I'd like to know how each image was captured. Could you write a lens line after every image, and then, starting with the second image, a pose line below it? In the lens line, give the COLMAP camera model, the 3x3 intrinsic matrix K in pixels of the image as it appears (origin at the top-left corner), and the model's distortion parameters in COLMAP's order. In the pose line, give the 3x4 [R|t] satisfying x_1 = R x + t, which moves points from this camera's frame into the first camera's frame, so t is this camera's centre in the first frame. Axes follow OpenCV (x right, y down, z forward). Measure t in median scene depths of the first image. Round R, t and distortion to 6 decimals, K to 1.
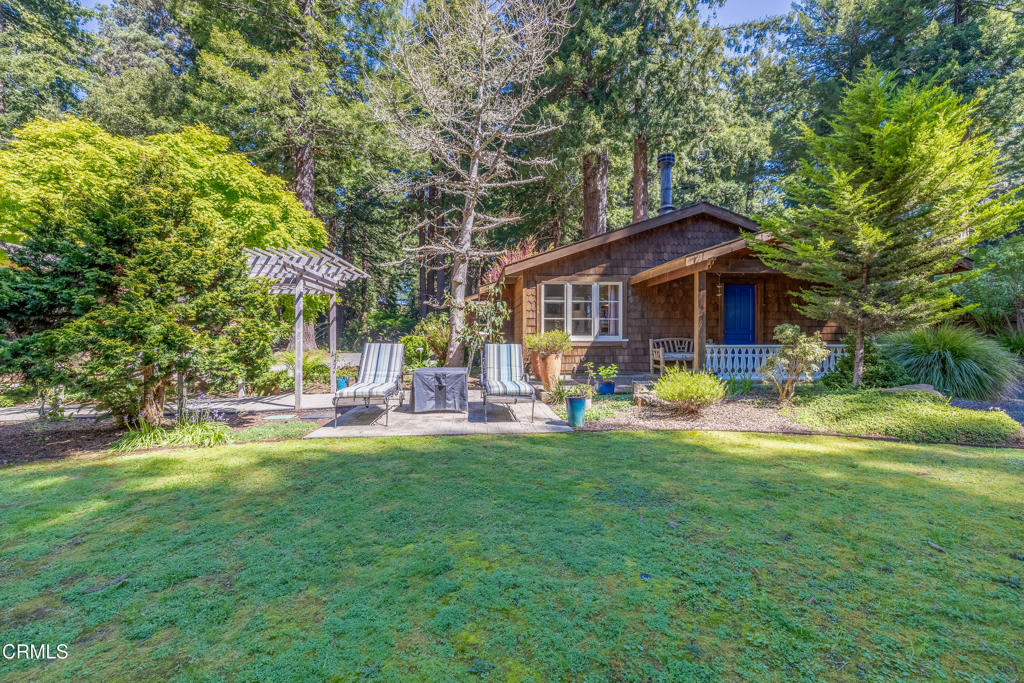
lens RADIAL K [[431.1, 0, 509.5], [0, 431.1, 337.9], [0, 0, 1]] dist [-0.000506, 0.000014]
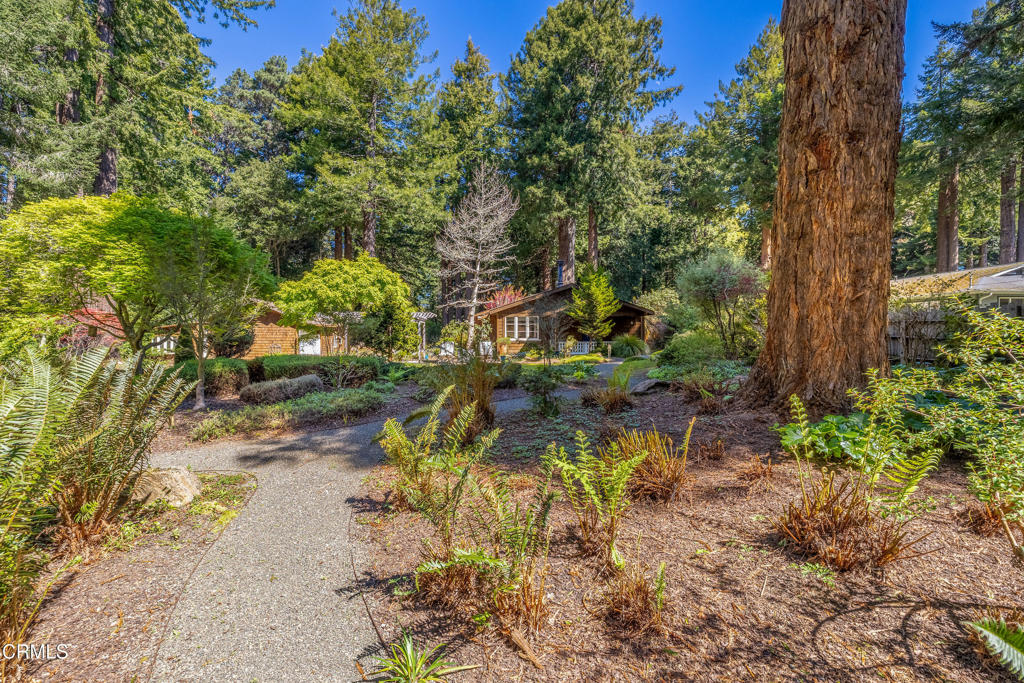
lens RADIAL K [[431.1, 0, 509.5], [0, 431.1, 337.9], [0, 0, 1]] dist [-0.000506, 0.000014]
pose [[0.999474, -0.003873, -0.032206, 0.069947], [0.004078, 0.999972, 0.006309, -0.008880], [0.032180, -0.006437, 0.999461, -0.575381]]
